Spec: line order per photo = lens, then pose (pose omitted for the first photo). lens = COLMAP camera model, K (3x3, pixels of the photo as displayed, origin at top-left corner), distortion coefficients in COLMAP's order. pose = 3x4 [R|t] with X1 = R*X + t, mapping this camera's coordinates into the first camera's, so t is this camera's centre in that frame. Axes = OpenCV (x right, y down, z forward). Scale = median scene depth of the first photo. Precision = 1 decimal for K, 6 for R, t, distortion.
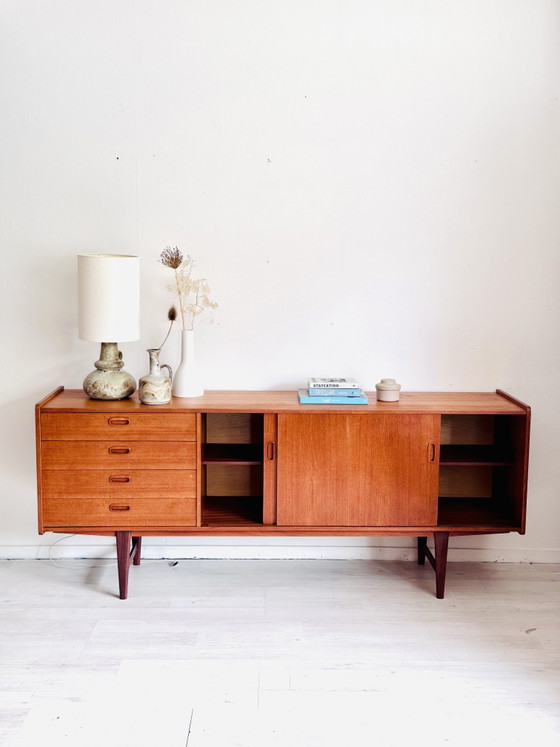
lens RADIAL K [[825.0, 0, 280.0], [0, 825.0, 373.5], [0, 0, 1]] dist [0.146065, -0.008952]
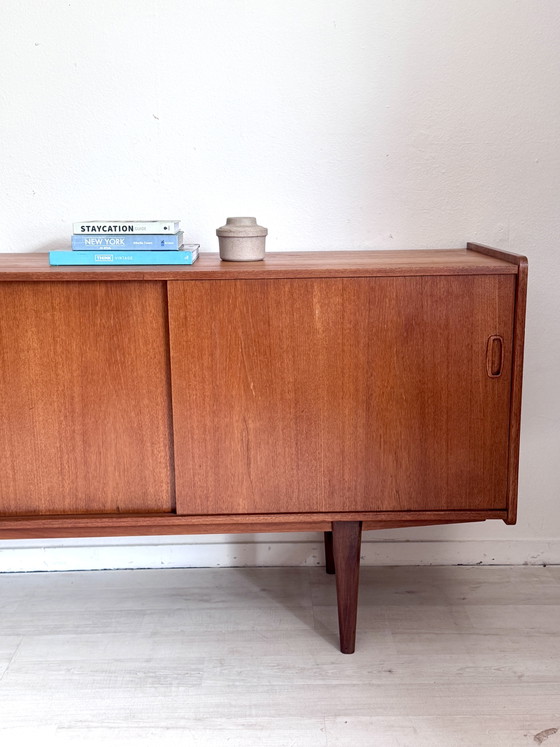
lens RADIAL K [[1038.2, 0, 265.7], [0, 1038.2, 388.5], [0, 0, 1]] dist [0.194898, 0.006983]
pose [[0.999476, -0.019420, -0.025888, 0.166953], [0.021091, 0.997601, 0.065938, 0.071315], [0.024545, -0.066450, 0.997488, 0.399912]]
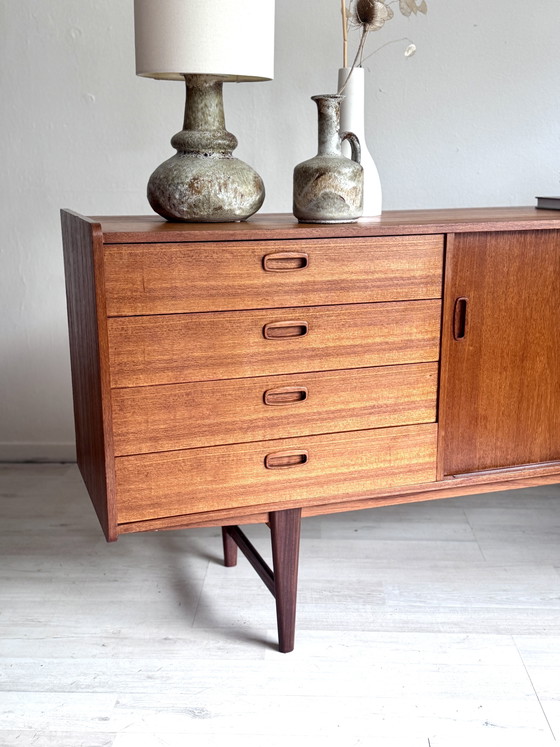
lens RADIAL K [[865.8, 0, 280.0], [0, 865.8, 373.5], [0, 0, 1]] dist [0.149647, 0.005936]
pose [[0.951591, -0.085107, 0.295351, -0.325376], [0.059276, 0.993677, 0.095352, 0.070678], [-0.301599, -0.073228, 0.950619, 0.558842]]
